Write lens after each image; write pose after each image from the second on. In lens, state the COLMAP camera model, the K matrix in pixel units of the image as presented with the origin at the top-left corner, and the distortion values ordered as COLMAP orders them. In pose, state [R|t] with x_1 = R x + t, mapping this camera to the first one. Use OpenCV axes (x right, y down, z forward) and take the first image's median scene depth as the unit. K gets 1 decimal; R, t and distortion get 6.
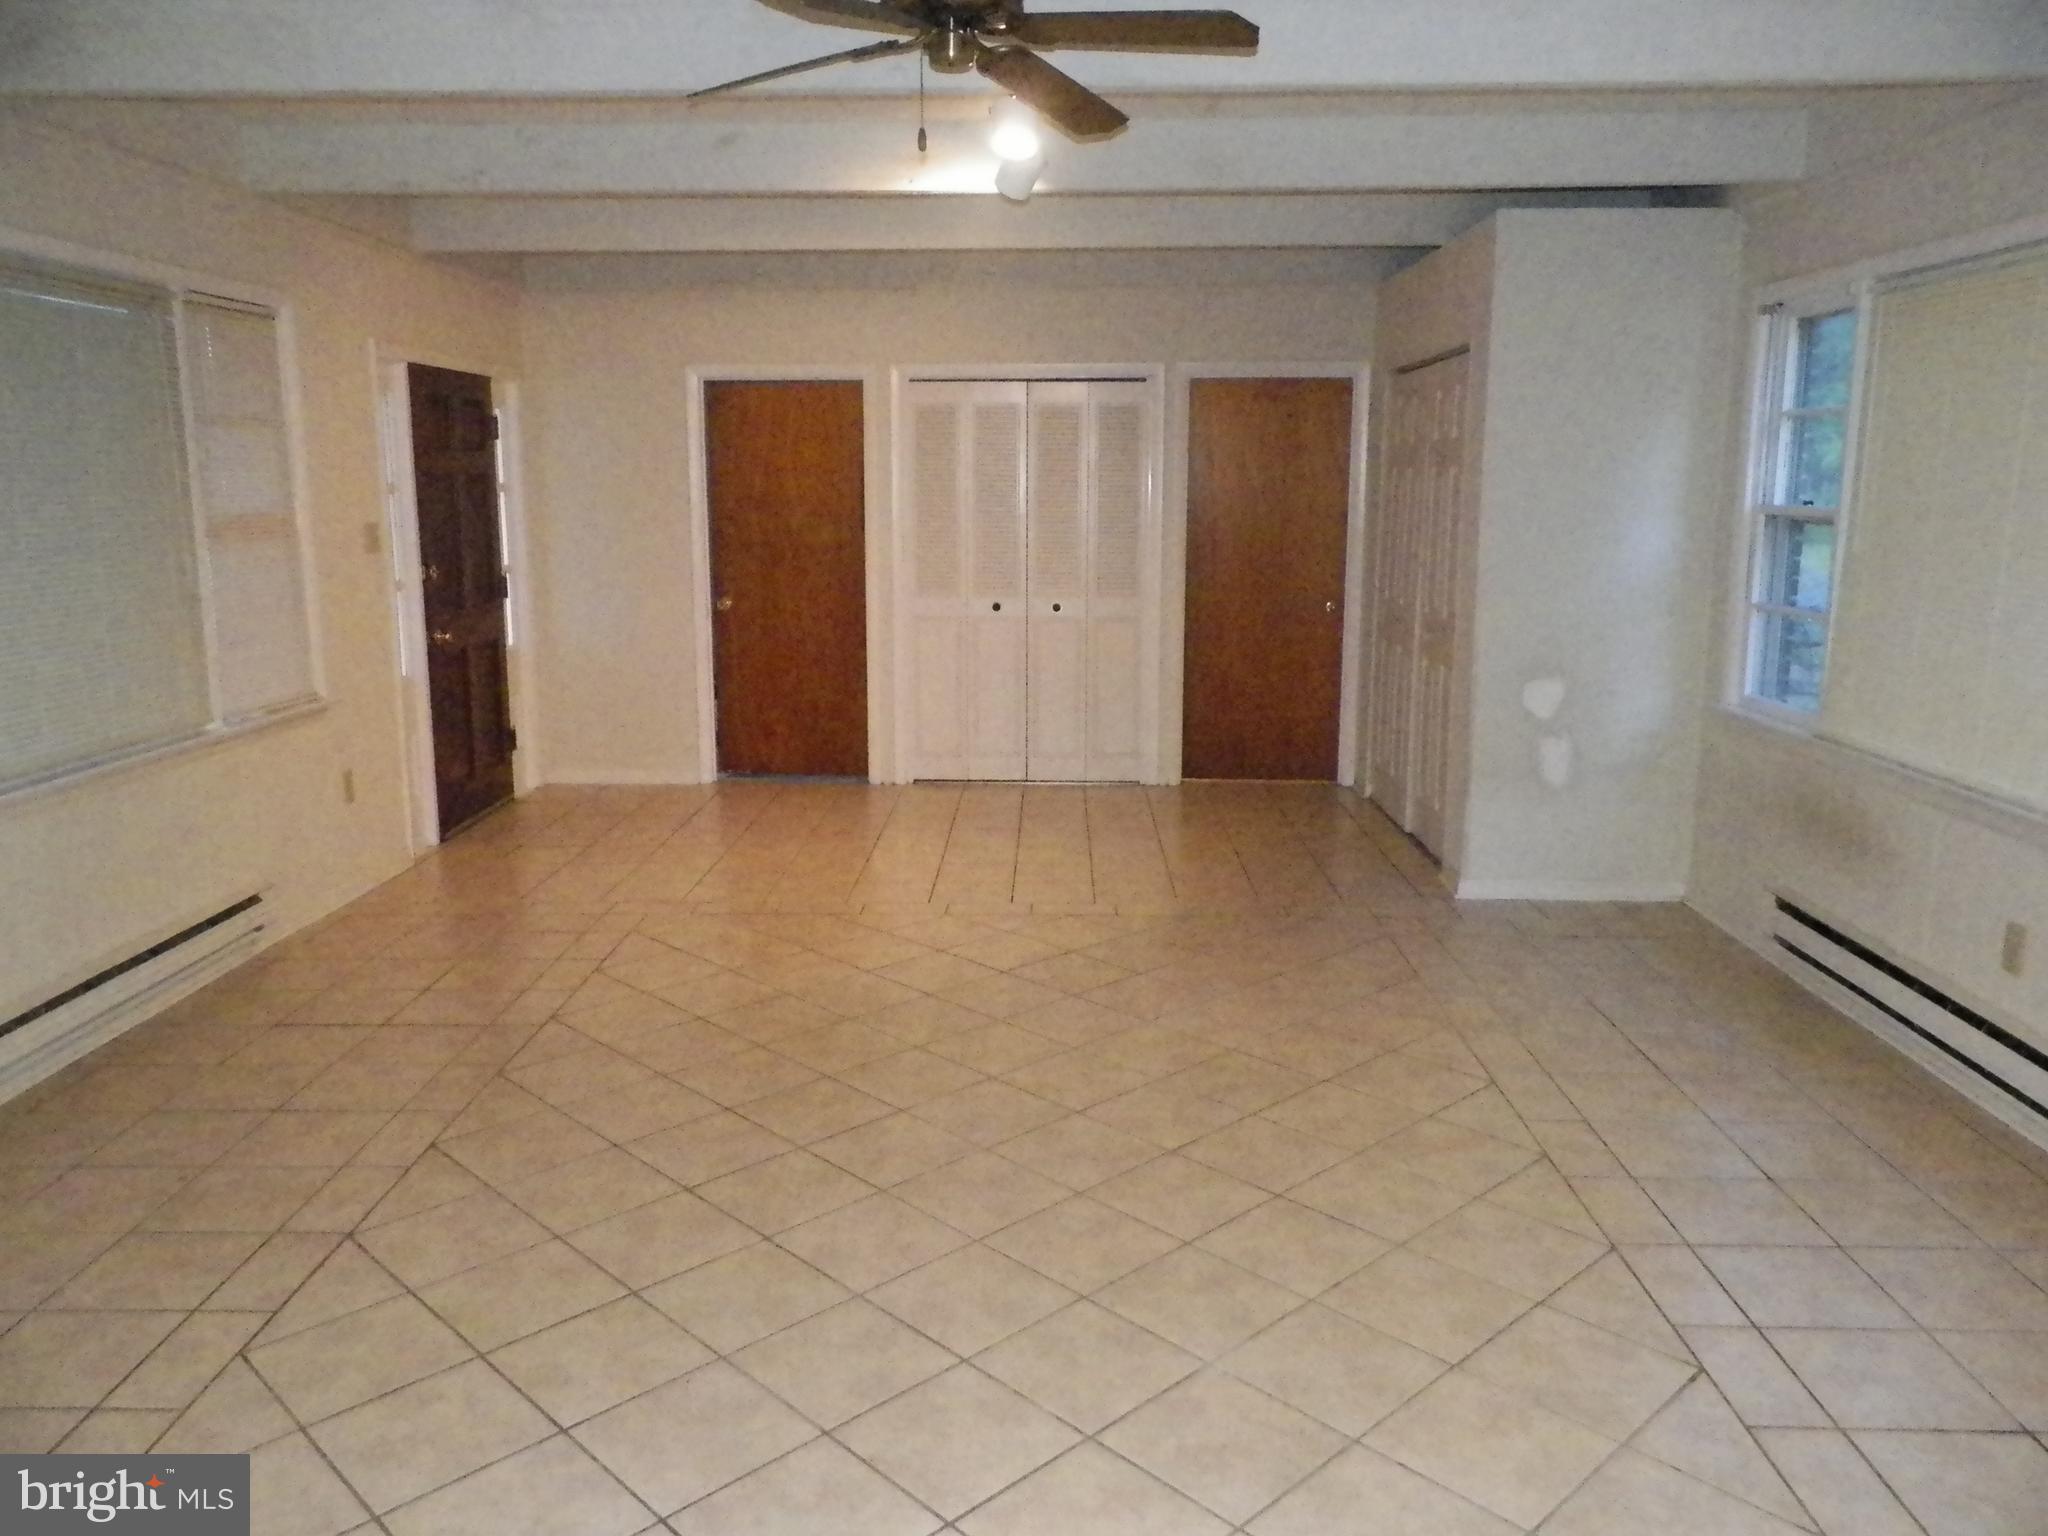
lens RADIAL K [[1543.3, 0, 1029.4], [0, 1543.3, 757.8], [0, 0, 1]] dist [0.019360, -0.004396]
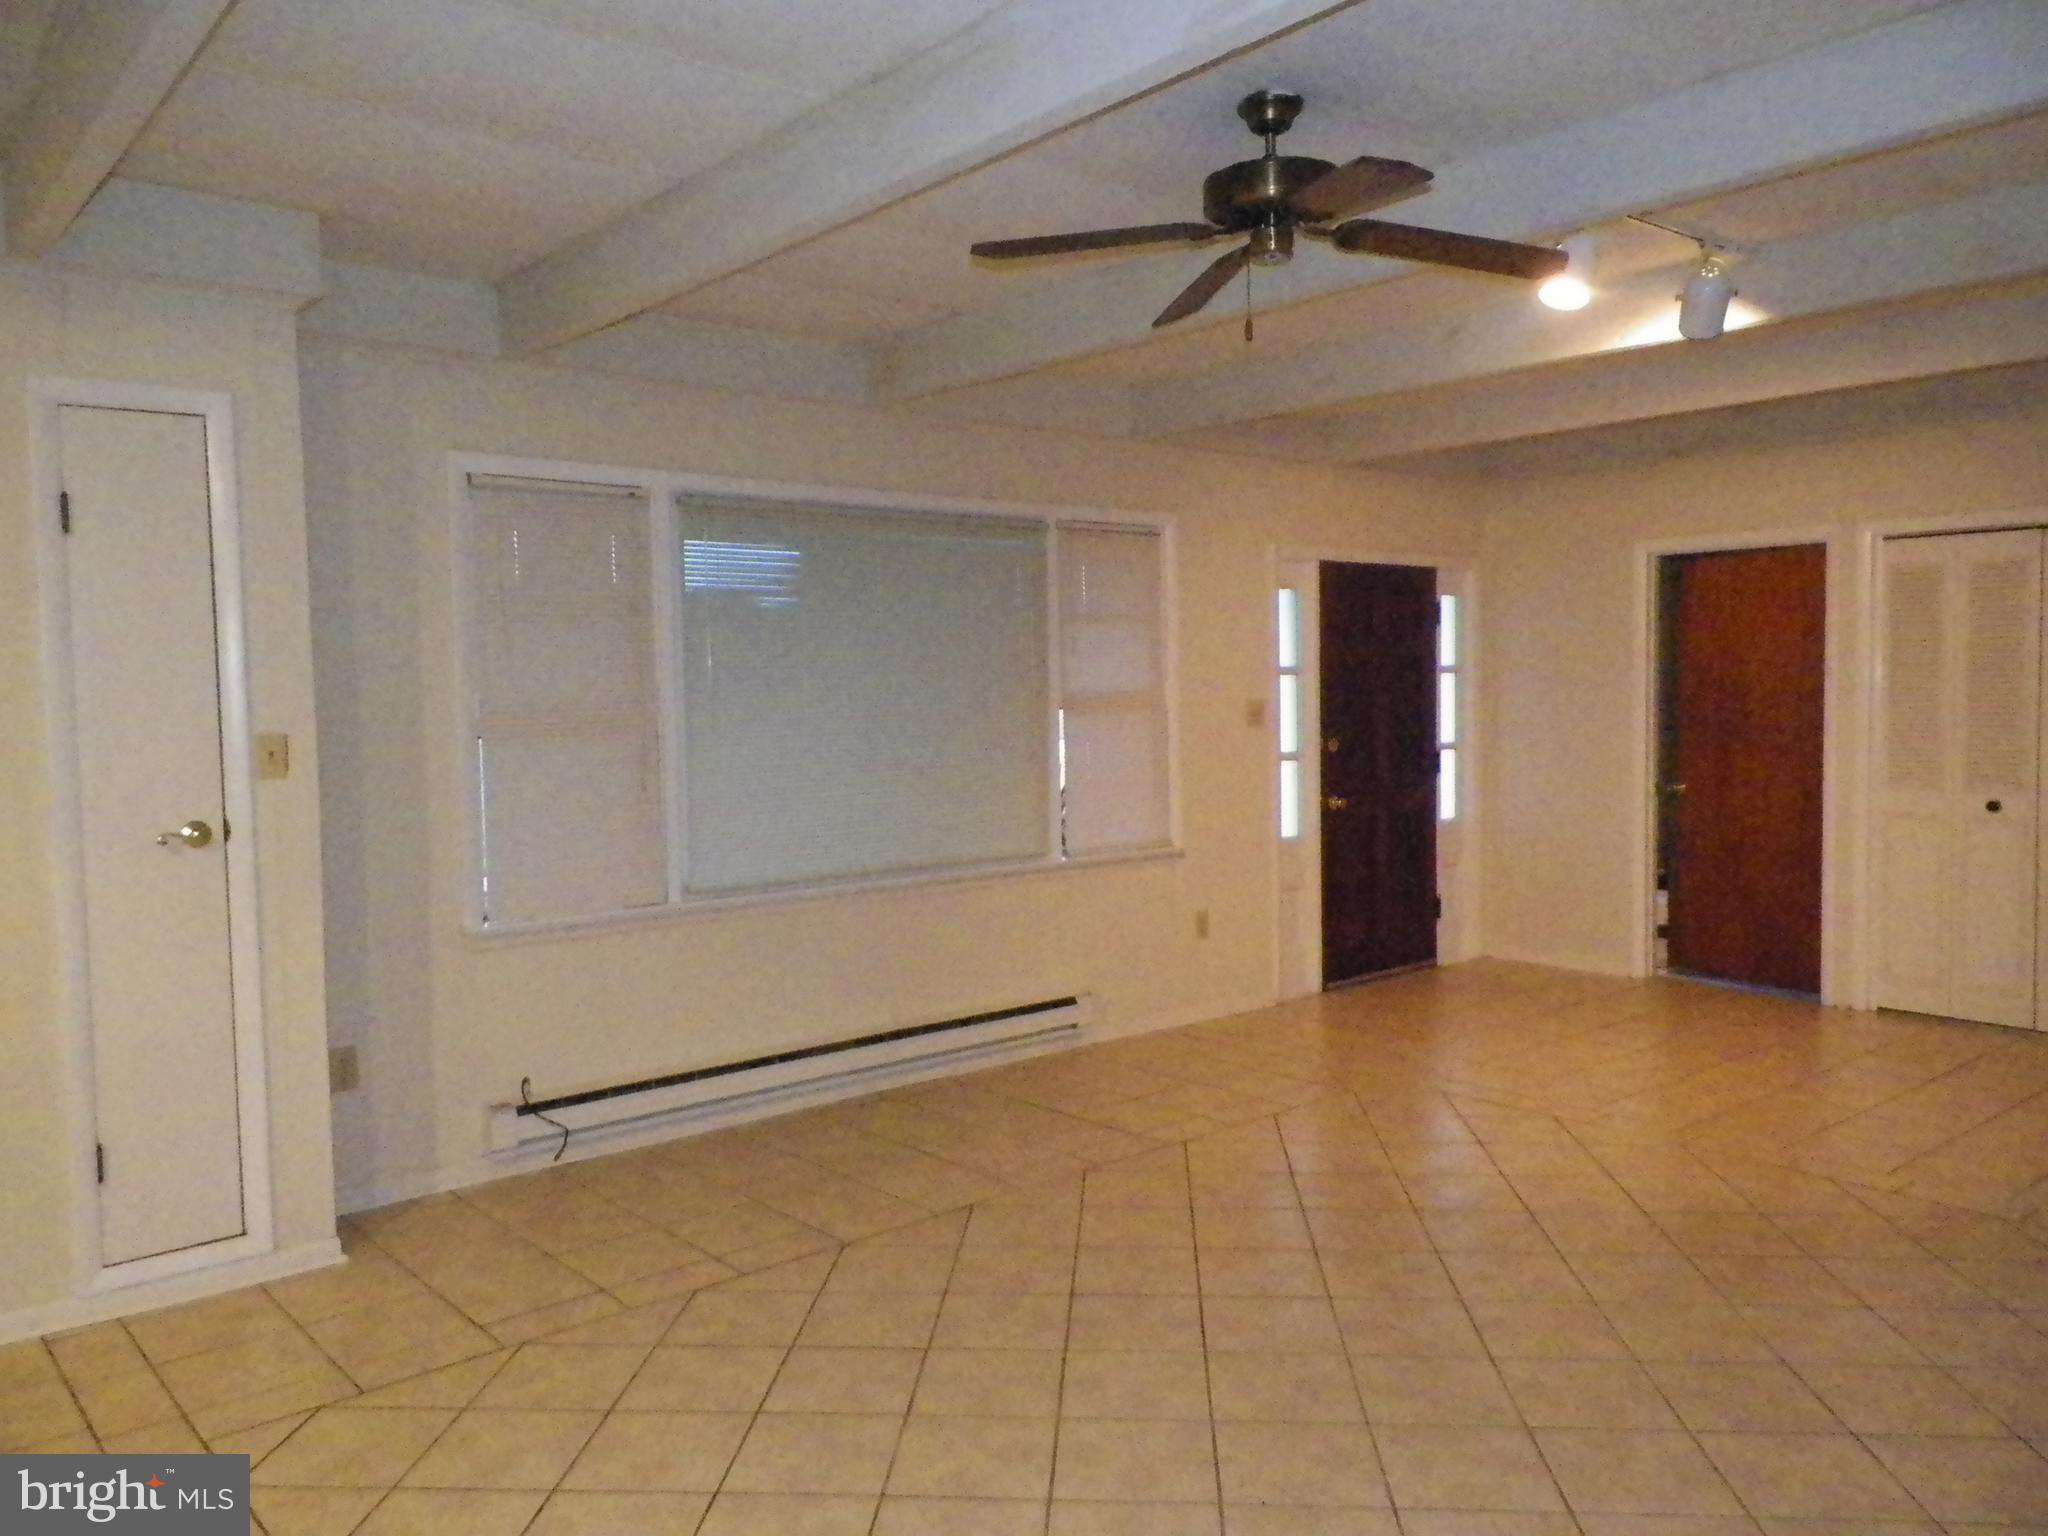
lens RADIAL K [[1550.5, 0, 1029.0], [0, 1550.5, 756.4], [0, 0, 1]] dist [0.017335, 0.002111]
pose [[0.670615, 0.027733, -0.741287, 0.285715], [-0.117108, 0.990728, -0.068878, -0.009427], [0.732503, 0.133002, 0.667645, 0.098084]]
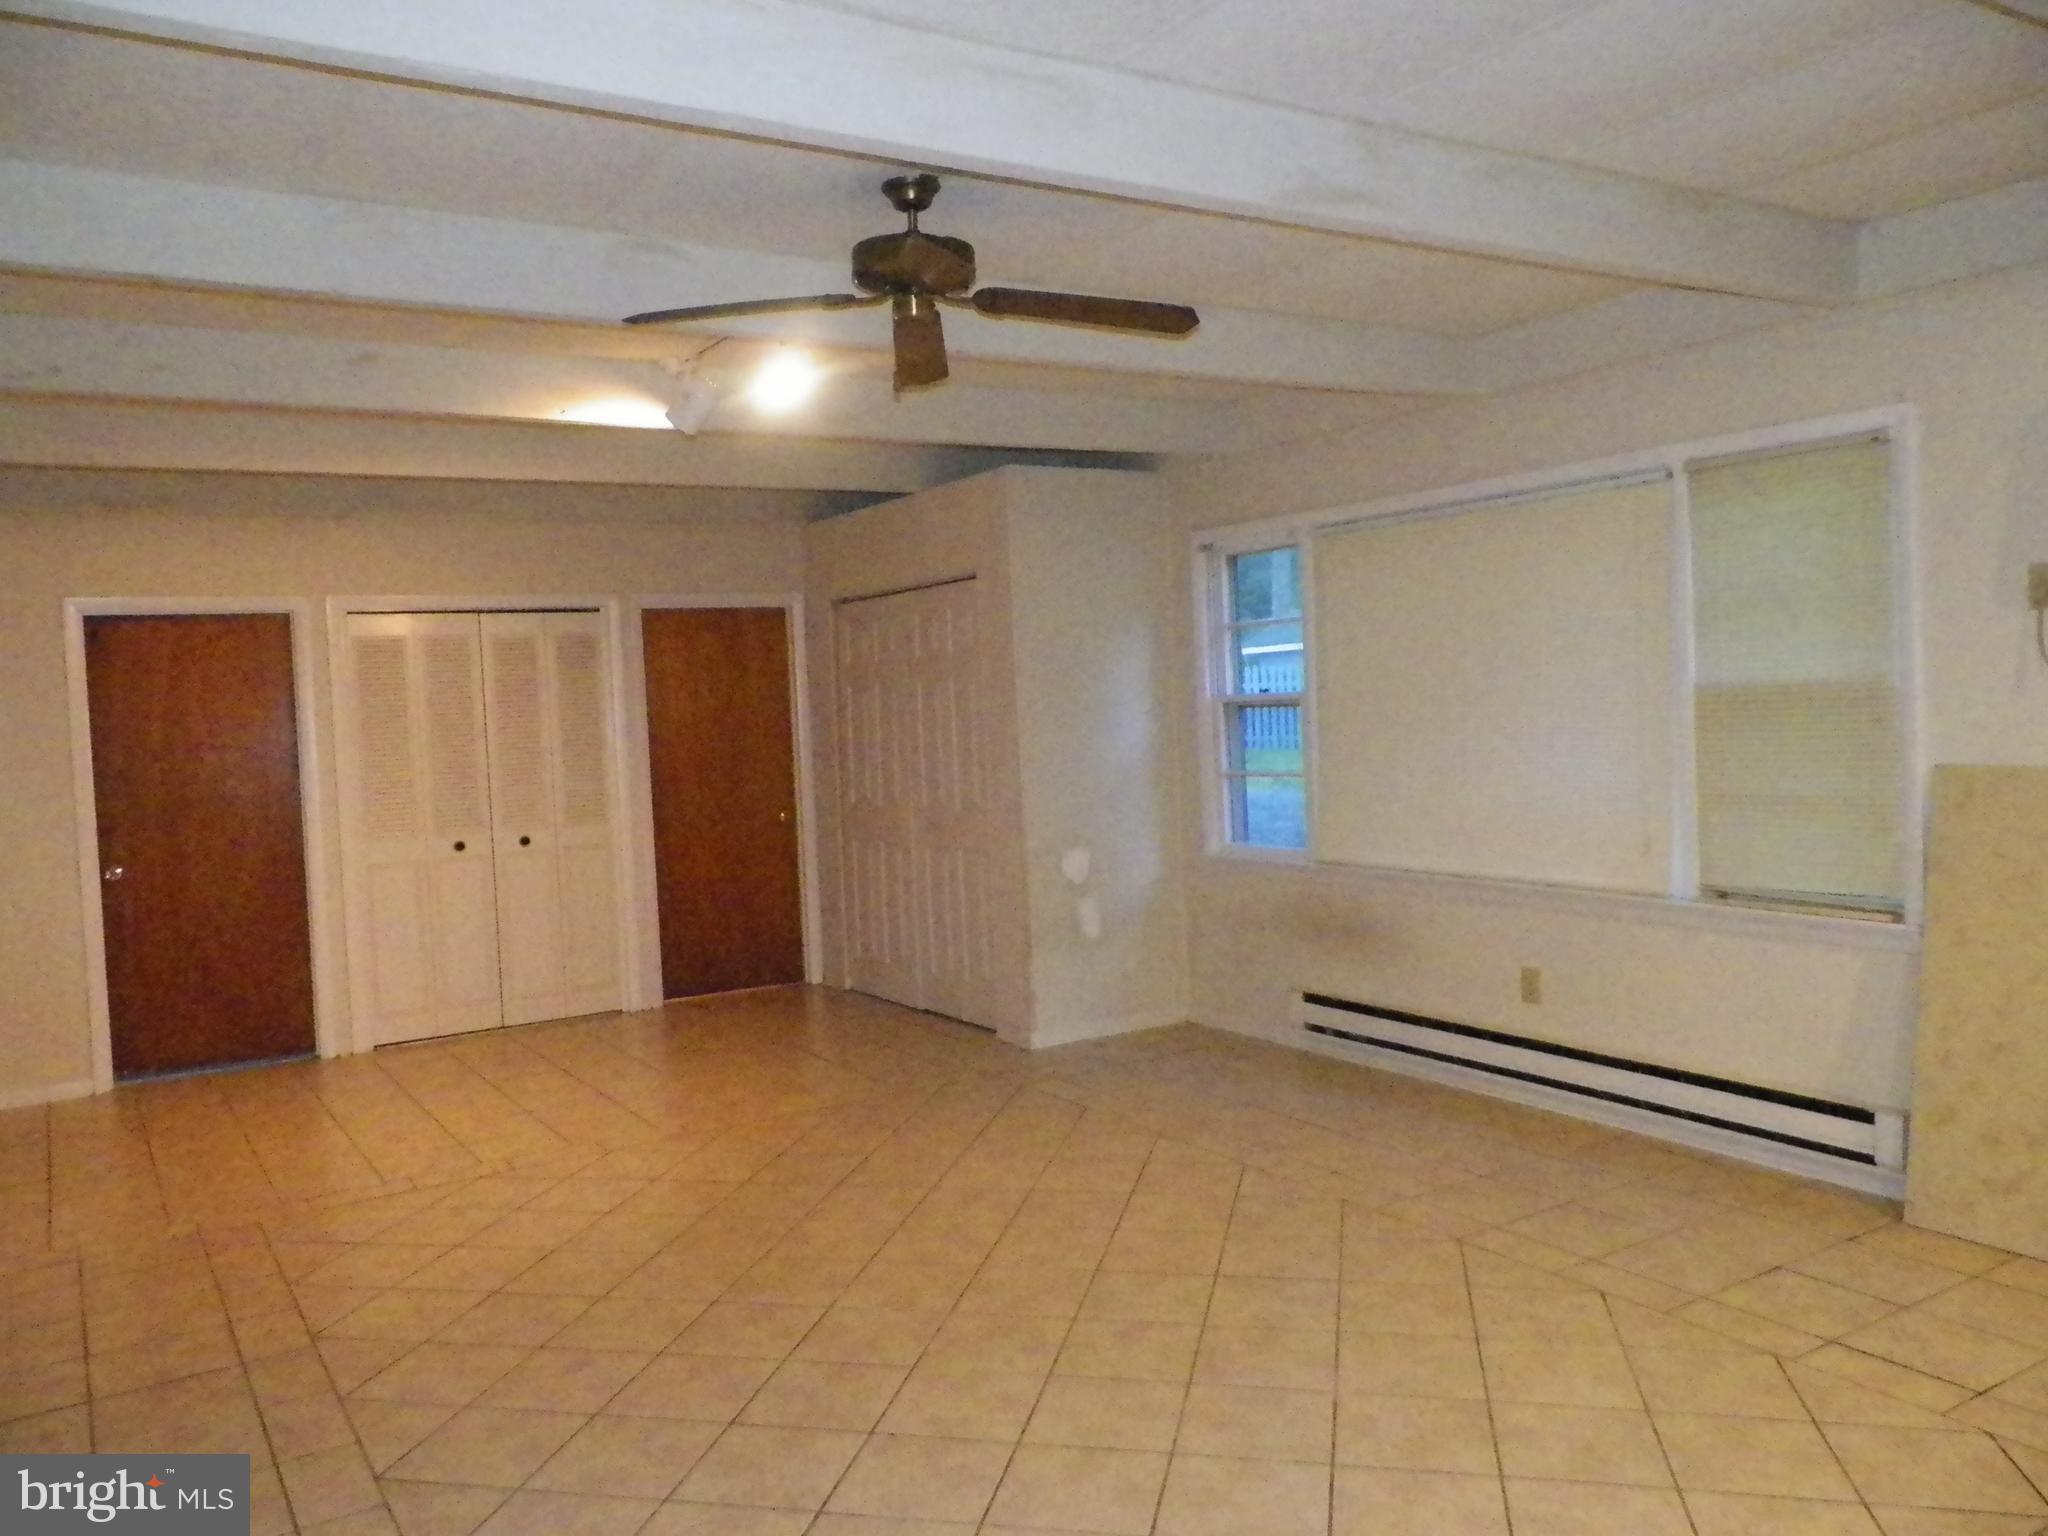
lens RADIAL K [[1543.3, 0, 1029.4], [0, 1543.3, 757.8], [0, 0, 1]] dist [0.019360, -0.004396]
pose [[0.834050, -0.060133, 0.548402, -0.287949], [0.144274, 0.983223, -0.111611, 0.005962], [-0.532490, 0.172209, 0.828733, 0.025286]]
